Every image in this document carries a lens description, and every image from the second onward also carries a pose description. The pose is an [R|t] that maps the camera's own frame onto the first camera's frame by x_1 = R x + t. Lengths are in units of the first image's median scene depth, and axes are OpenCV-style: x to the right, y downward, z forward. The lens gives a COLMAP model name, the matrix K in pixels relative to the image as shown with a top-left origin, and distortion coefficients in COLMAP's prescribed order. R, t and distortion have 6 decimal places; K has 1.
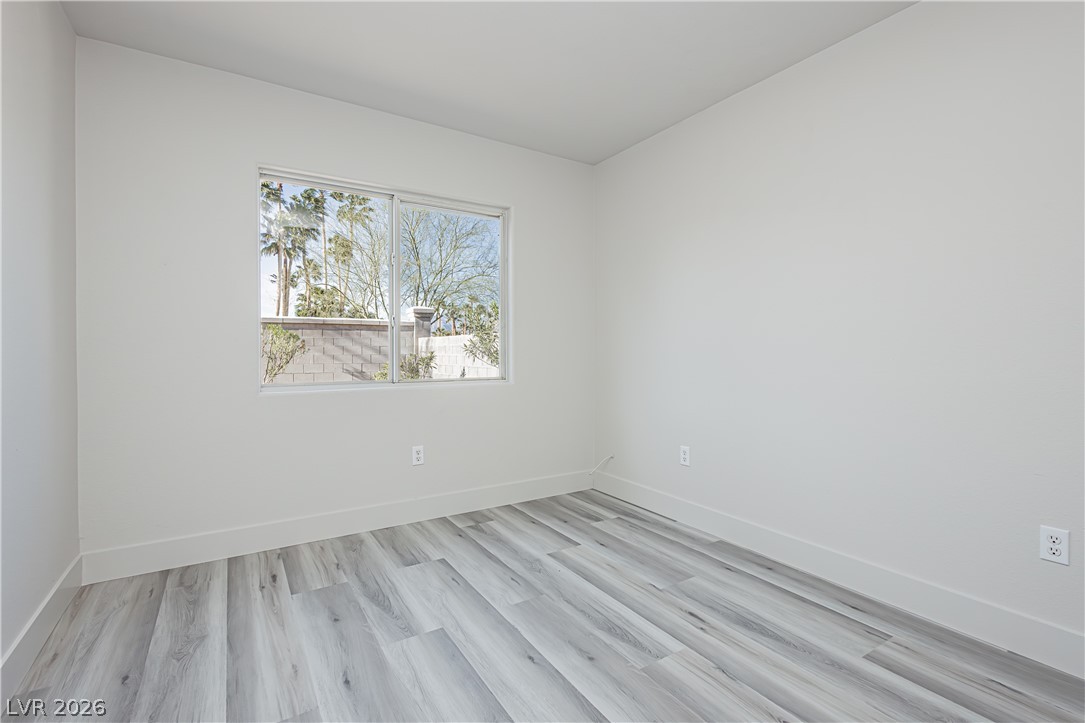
lens RADIAL K [[497.9, 0, 541.7], [0, 497.9, 355.2], [0, 0, 1]] dist [0.008570, -0.001219]
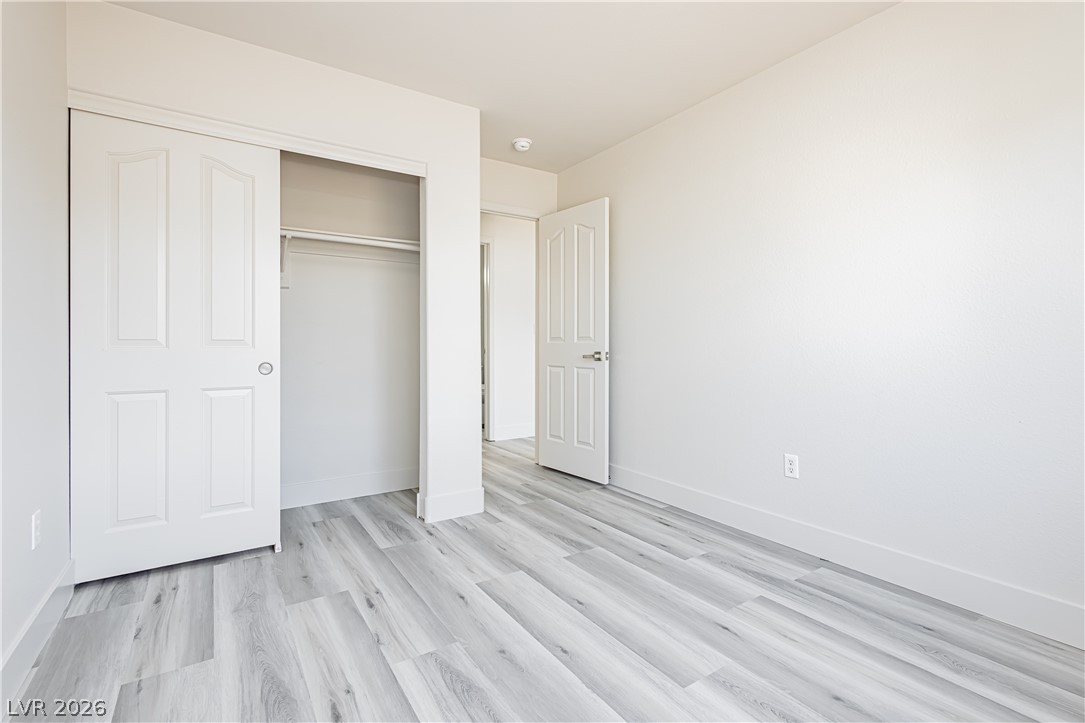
lens RADIAL K [[497.9, 0, 545.3], [0, 497.9, 352.8], [0, 0, 1]] dist [0.008570, -0.001219]
pose [[-0.999702, 0.000247, -0.024411, 0.037617], [-0.000591, 0.999411, 0.034325, -0.002352], [0.024405, 0.034329, -0.999113, 1.877365]]
